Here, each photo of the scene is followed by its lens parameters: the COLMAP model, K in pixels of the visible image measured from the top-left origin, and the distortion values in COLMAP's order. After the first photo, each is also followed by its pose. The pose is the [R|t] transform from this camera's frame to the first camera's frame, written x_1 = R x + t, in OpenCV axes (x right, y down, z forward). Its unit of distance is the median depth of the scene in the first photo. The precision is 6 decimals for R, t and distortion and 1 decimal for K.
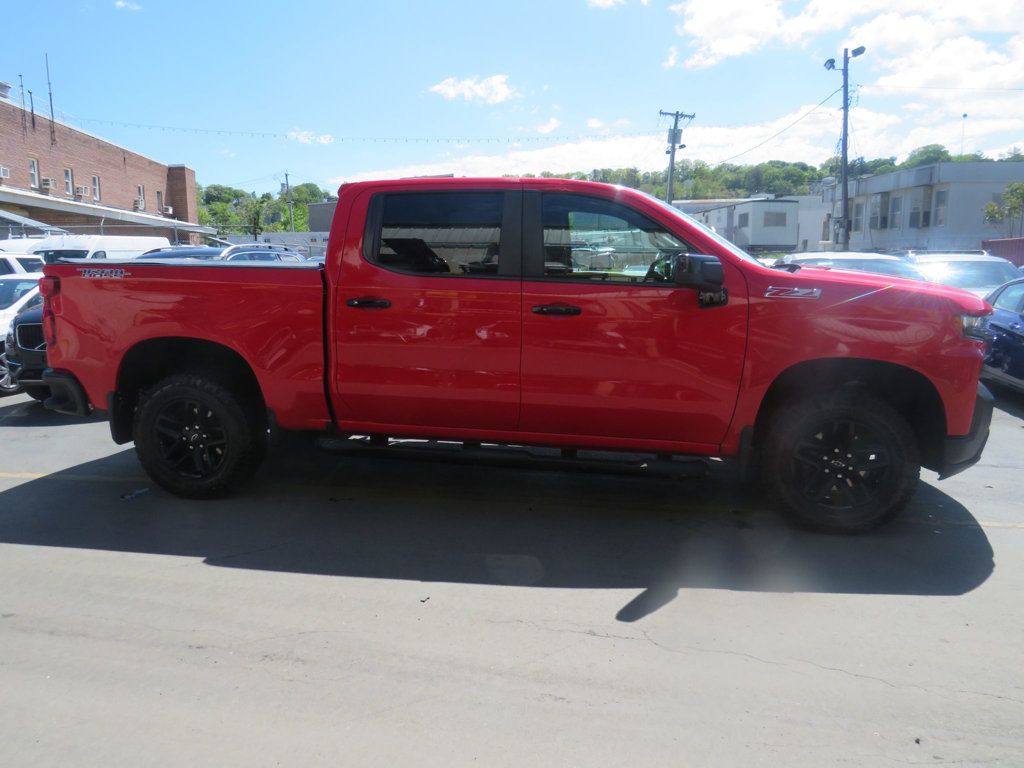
lens RADIAL K [[791.6, 0, 505.2], [0, 791.6, 383.6], [0, 0, 1]] dist [-0.007723, -0.007601]
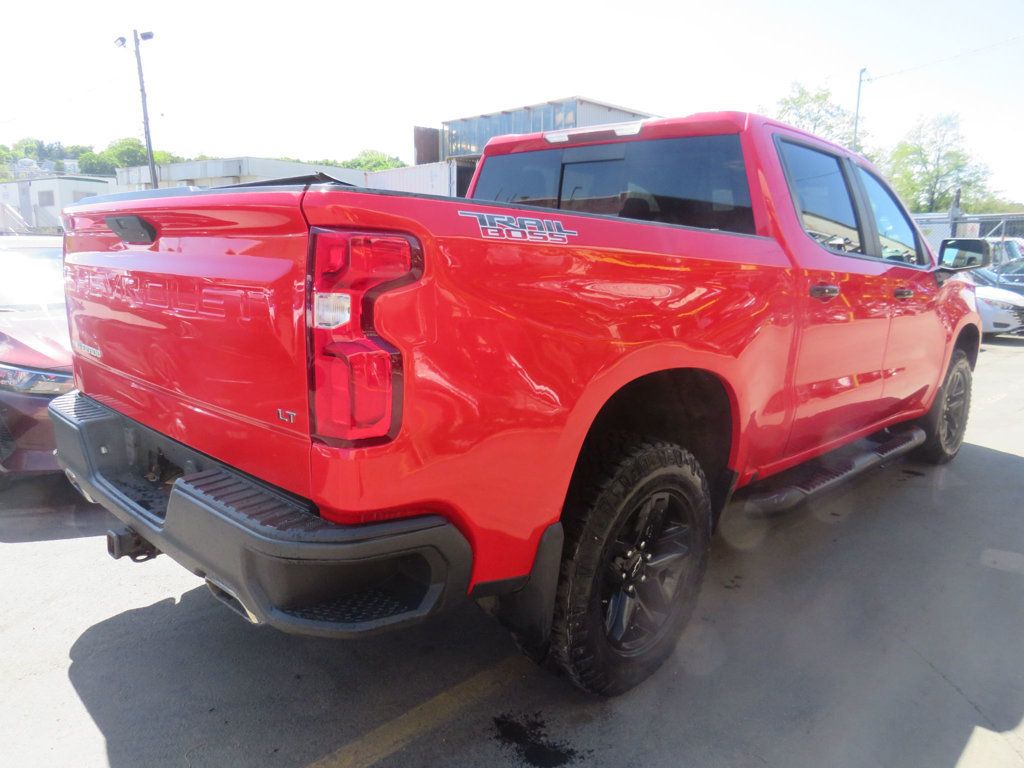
lens RADIAL K [[738.6, 0, 509.4], [0, 738.6, 381.4], [0, 0, 1]] dist [-0.010586, 0.005485]
pose [[0.572818, -0.133986, 0.808657, -0.103354], [0.113127, 0.990032, 0.083903, -0.012390], [-0.811838, 0.043420, 0.582266, 0.100230]]
